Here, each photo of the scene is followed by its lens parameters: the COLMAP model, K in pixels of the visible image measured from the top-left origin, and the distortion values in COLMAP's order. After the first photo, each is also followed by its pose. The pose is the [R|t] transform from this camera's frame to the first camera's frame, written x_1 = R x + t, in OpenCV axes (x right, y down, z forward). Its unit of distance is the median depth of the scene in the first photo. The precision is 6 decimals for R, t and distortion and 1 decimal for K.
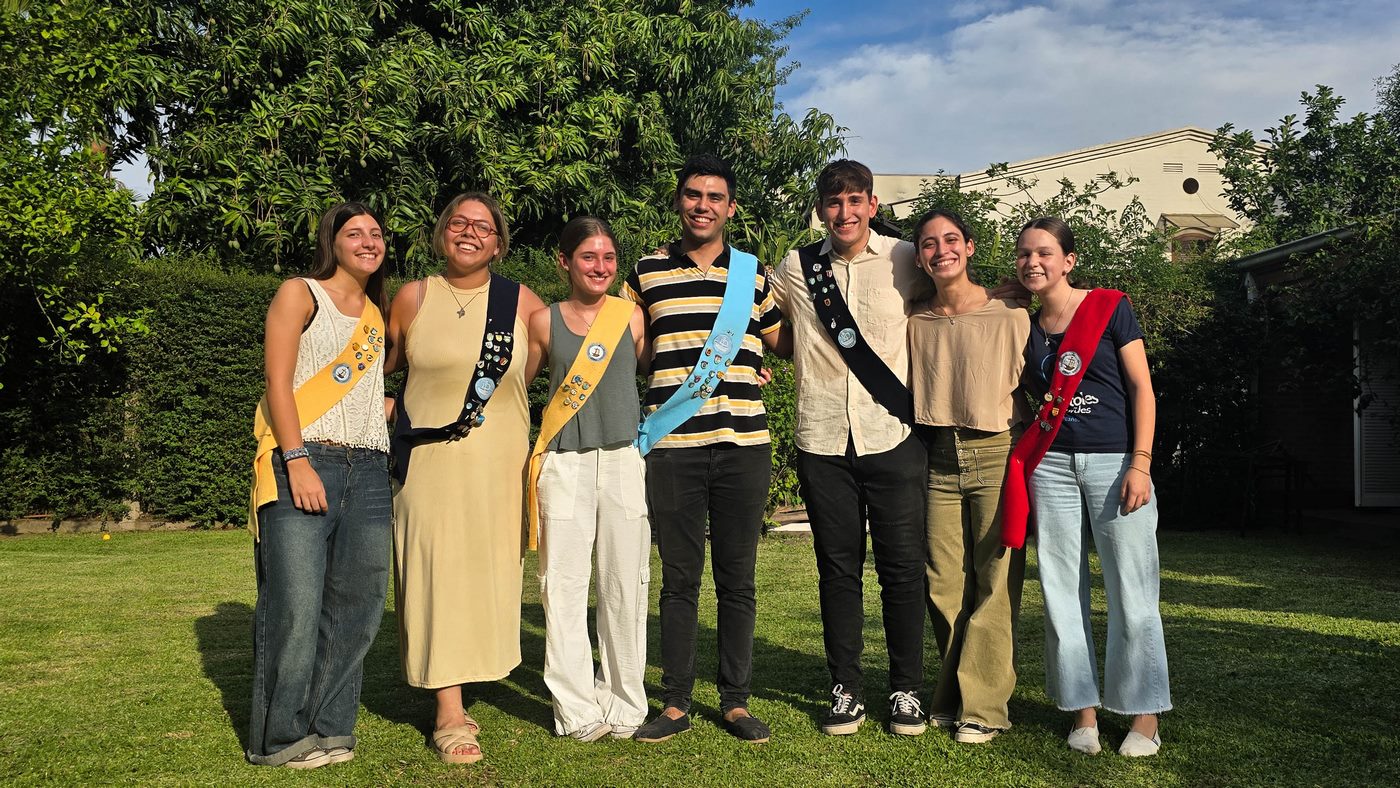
lens RADIAL K [[1203.9, 0, 770.2], [0, 1203.9, 429.5], [0, 0, 1]] dist [0.066425, -0.086690]
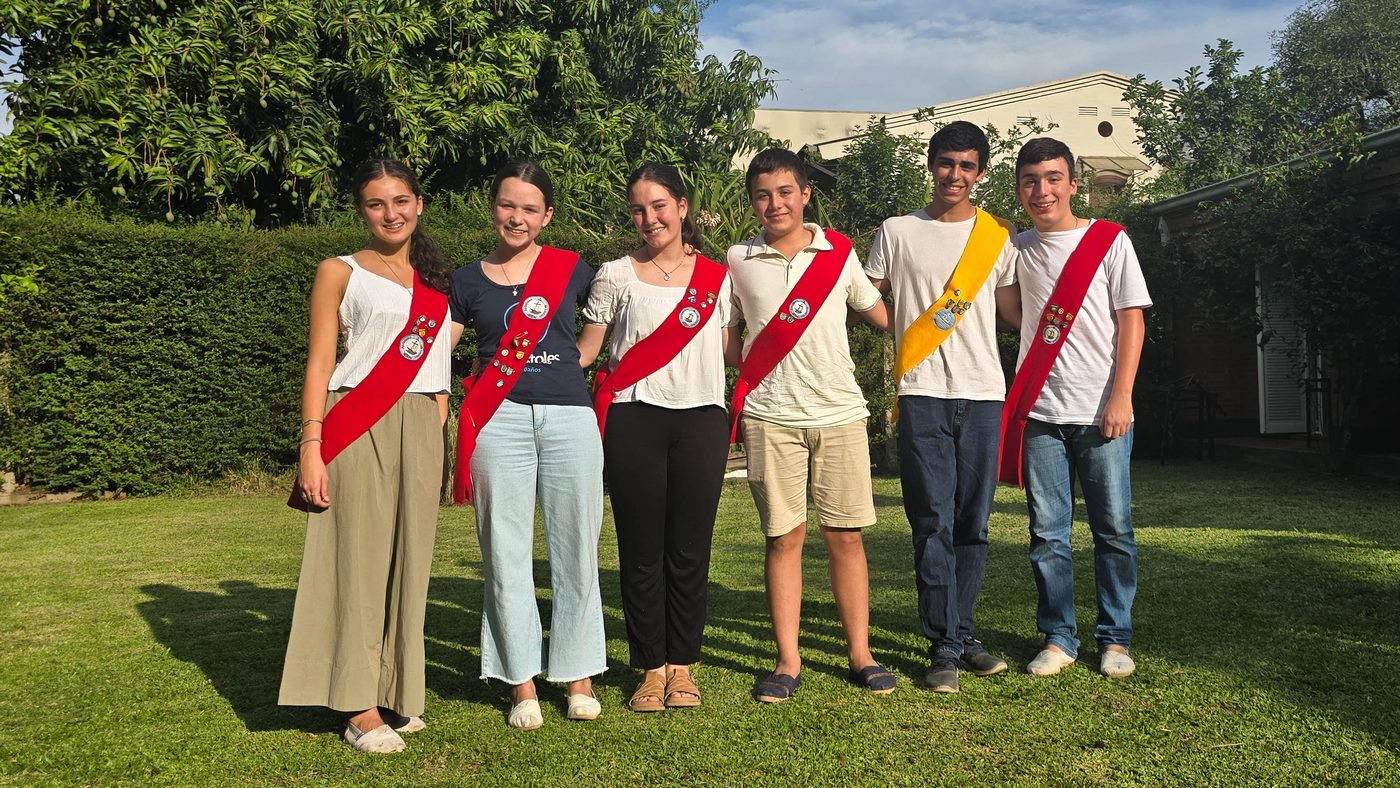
lens RADIAL K [[1273.4, 0, 894.7], [0, 1273.4, 383.8], [0, 0, 1]] dist [0.039215, -0.043903]
pose [[0.985426, -0.026467, 0.168035, -0.024219], [0.025020, 0.999629, 0.010722, -0.001282], [-0.168256, -0.006361, 0.985723, -0.053538]]
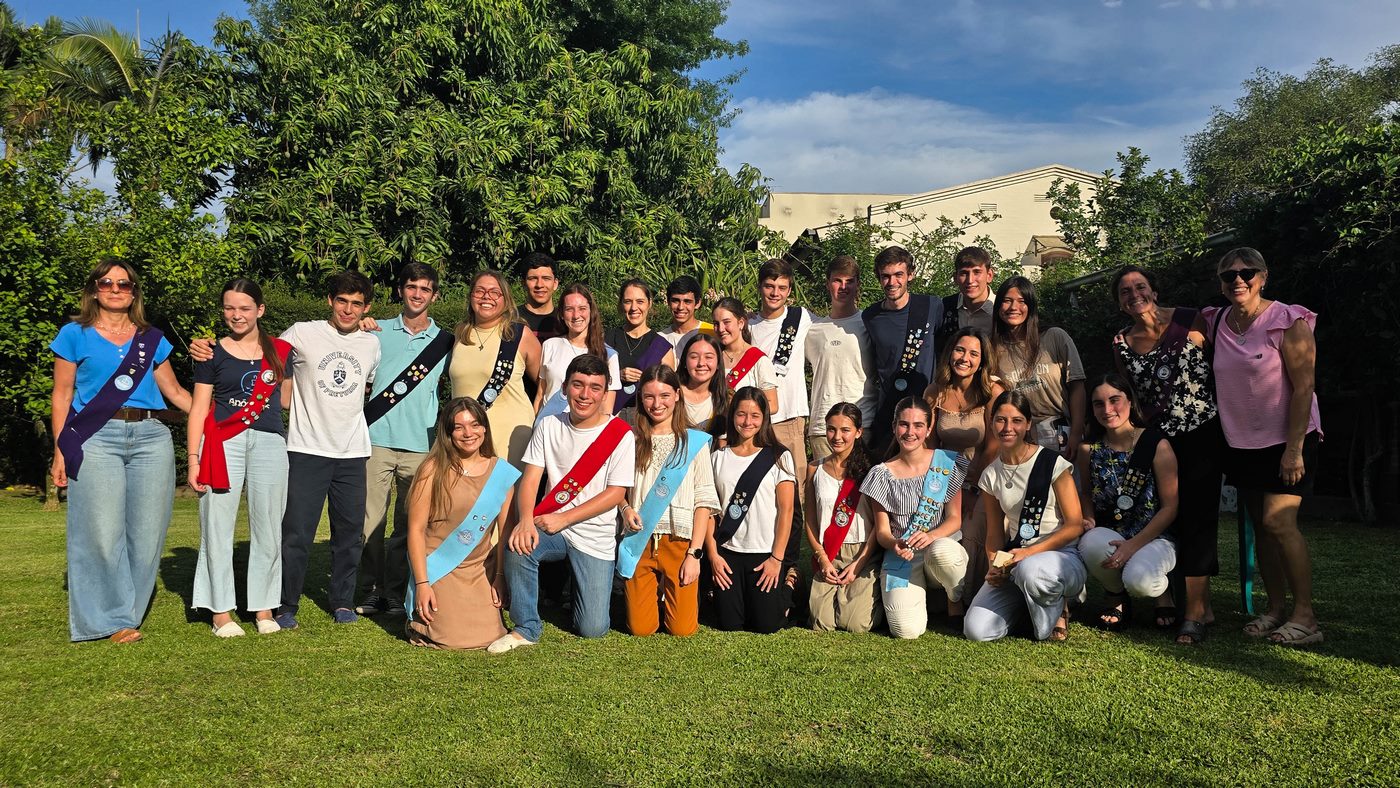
lens RADIAL K [[1106.1, 0, 770.3], [0, 1106.1, 433.7], [0, 0, 1]] dist [0.065685, -0.099562]
pose [[0.999309, -0.009650, 0.035884, 0.017421], [0.008850, 0.999710, 0.022392, -0.004486], [-0.036090, -0.022059, 0.999105, -0.194641]]
